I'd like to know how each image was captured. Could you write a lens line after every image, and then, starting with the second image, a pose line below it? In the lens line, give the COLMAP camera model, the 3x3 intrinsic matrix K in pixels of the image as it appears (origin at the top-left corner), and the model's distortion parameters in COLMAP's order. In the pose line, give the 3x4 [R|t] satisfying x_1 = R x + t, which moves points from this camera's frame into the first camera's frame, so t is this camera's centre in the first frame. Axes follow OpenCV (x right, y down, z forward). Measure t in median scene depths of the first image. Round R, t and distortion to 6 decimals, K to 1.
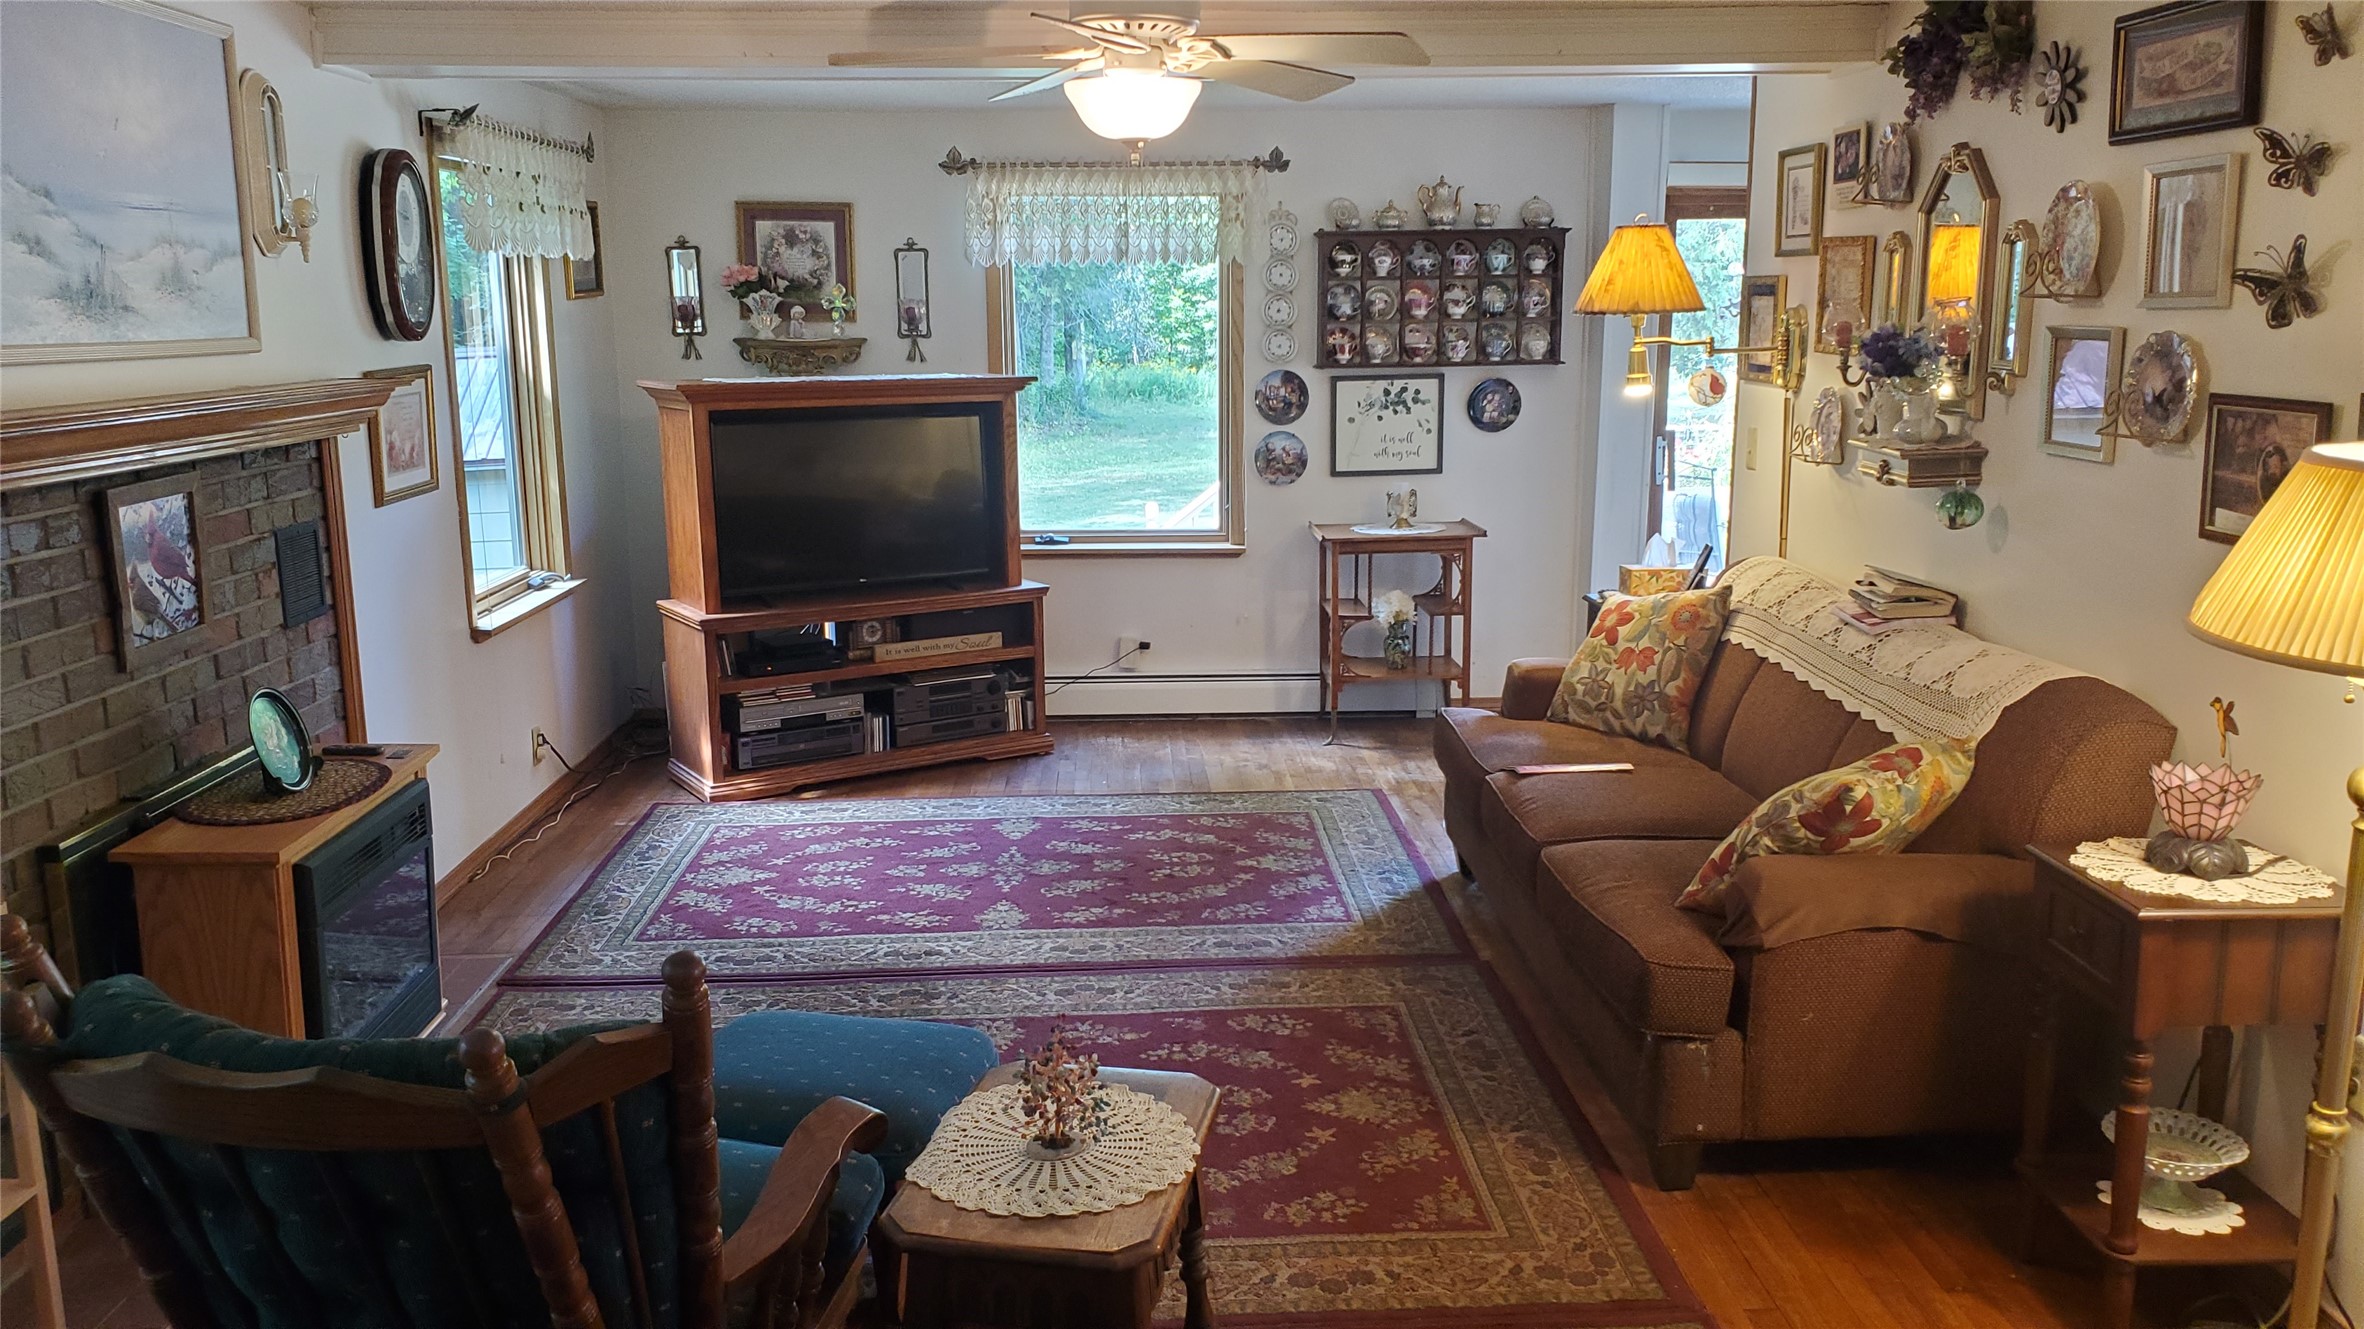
lens RADIAL K [[1821.1, 0, 1180.1], [0, 1821.1, 662.5], [0, 0, 1]] dist [0.072992, -0.040277]
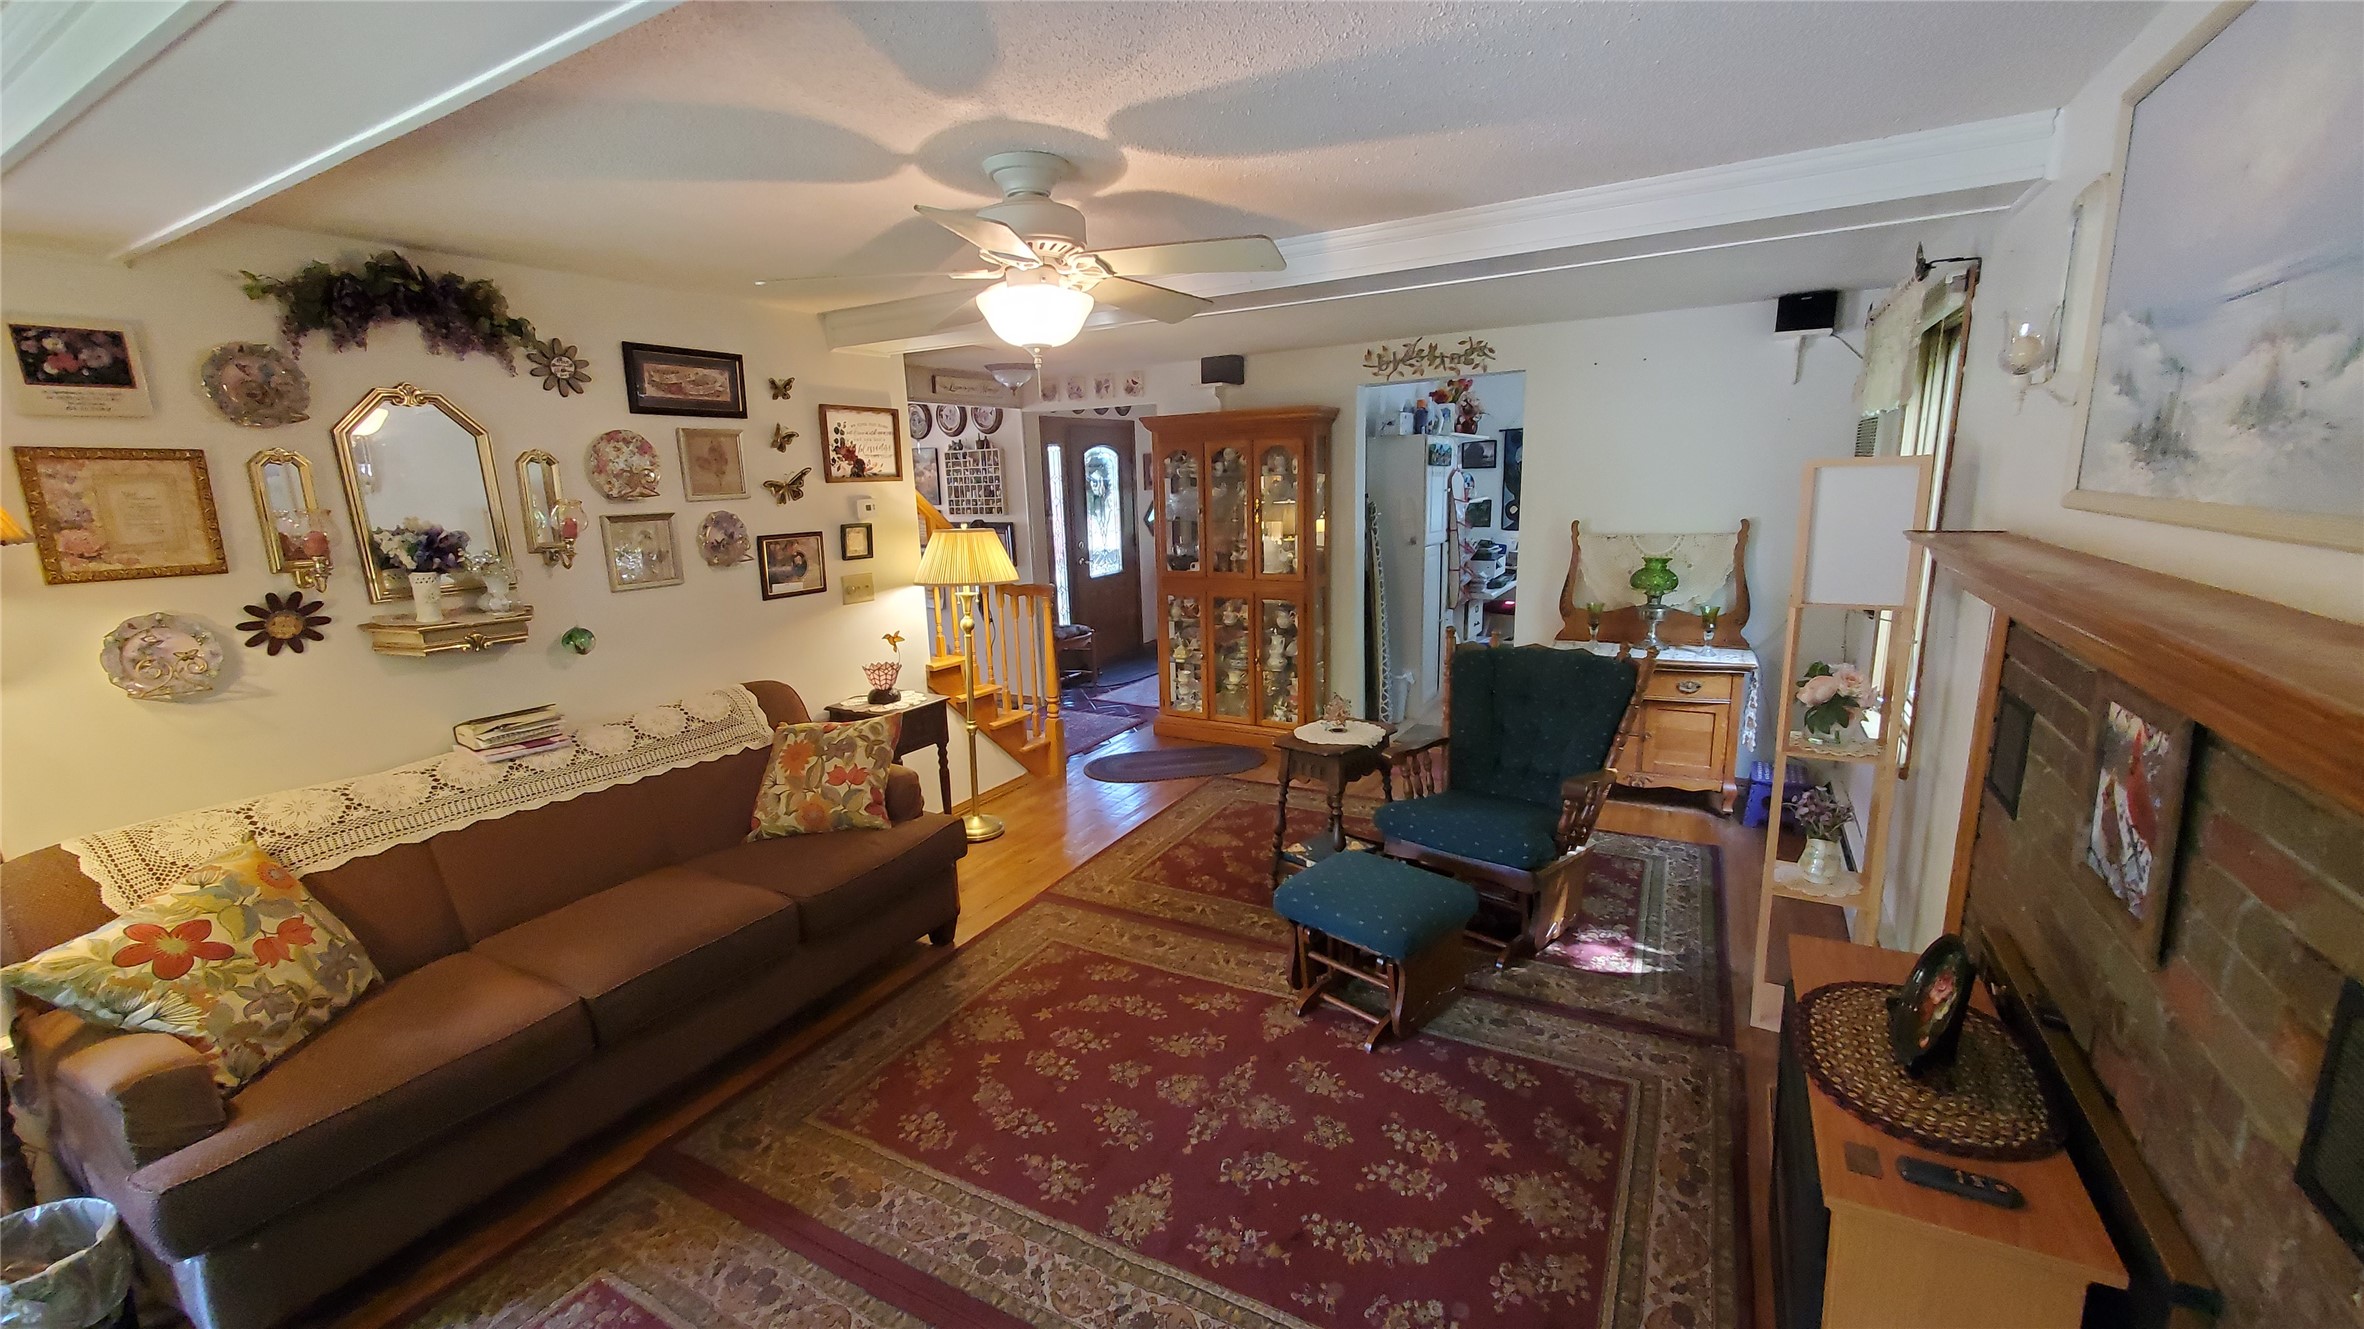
lens RADIAL K [[943.2, 0, 1185.9], [0, 943.2, 677.3], [0, 0, 1]] dist [0.001038, -0.001348]
pose [[-0.854147, -0.075917, 0.514460, -0.311745], [0.137592, 0.921040, 0.364355, -0.212200], [-0.501499, 0.381998, -0.776258, 1.079891]]
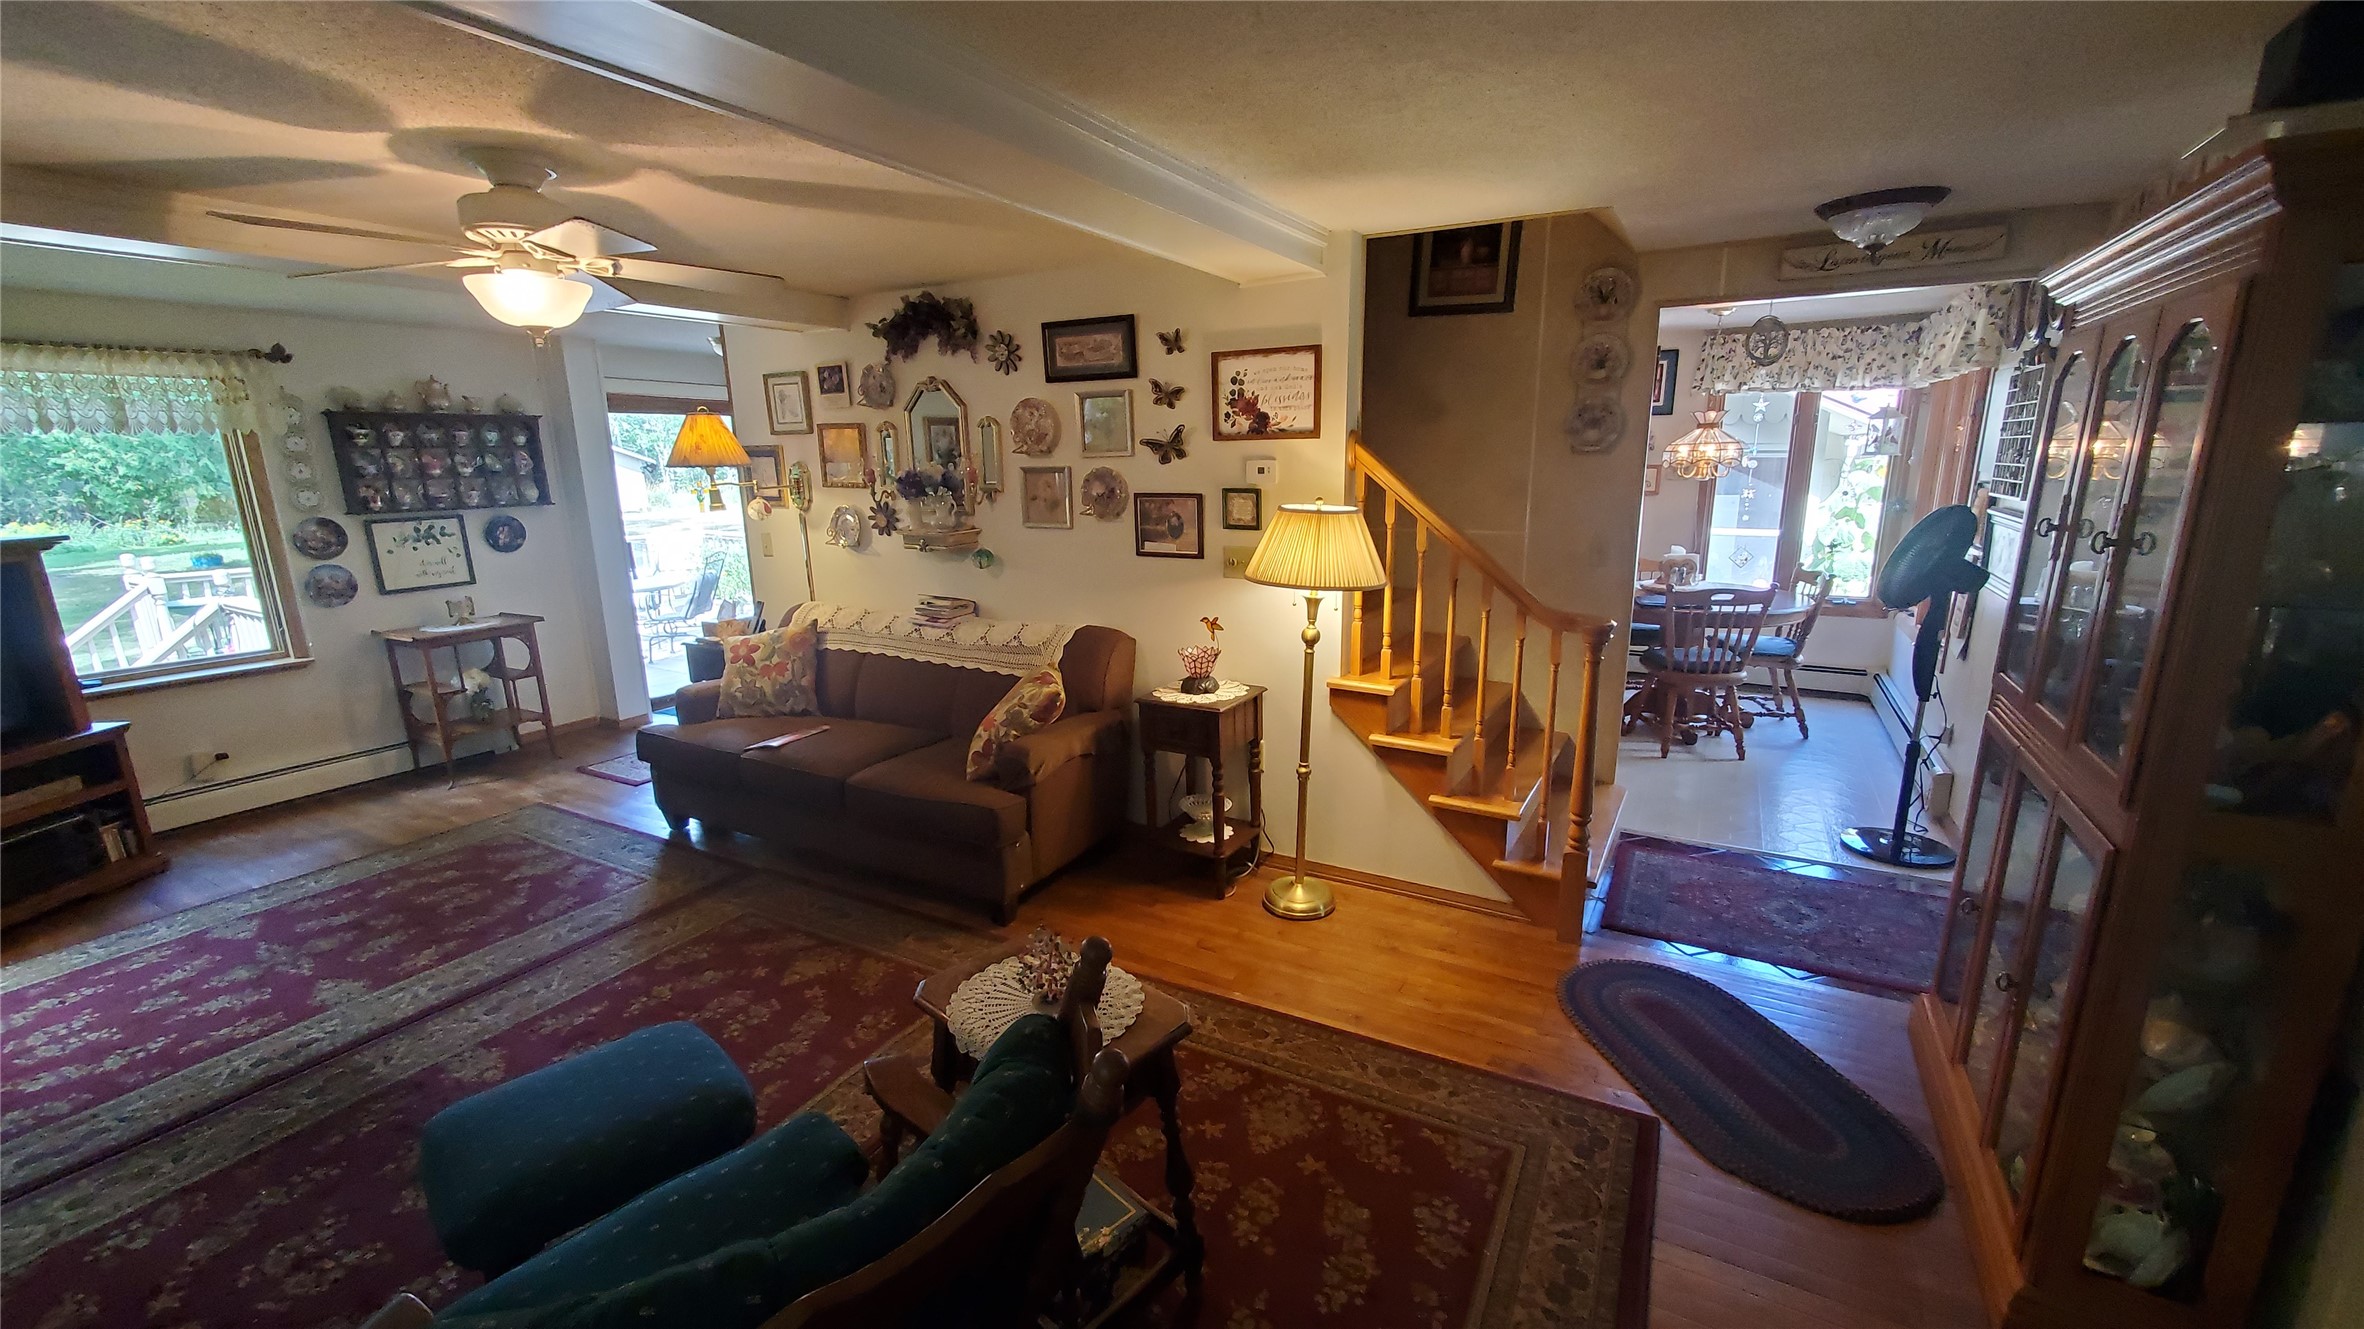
lens RADIAL K [[943.2, 0, 1182.6], [0, 943.2, 666.9], [0, 0, 1]] dist [0.001038, -0.001348]
pose [[0.529265, -0.188675, 0.827212, -0.271754], [0.178615, 0.977889, 0.108762, -0.032039], [-0.829443, 0.090188, 0.551263, 0.205021]]
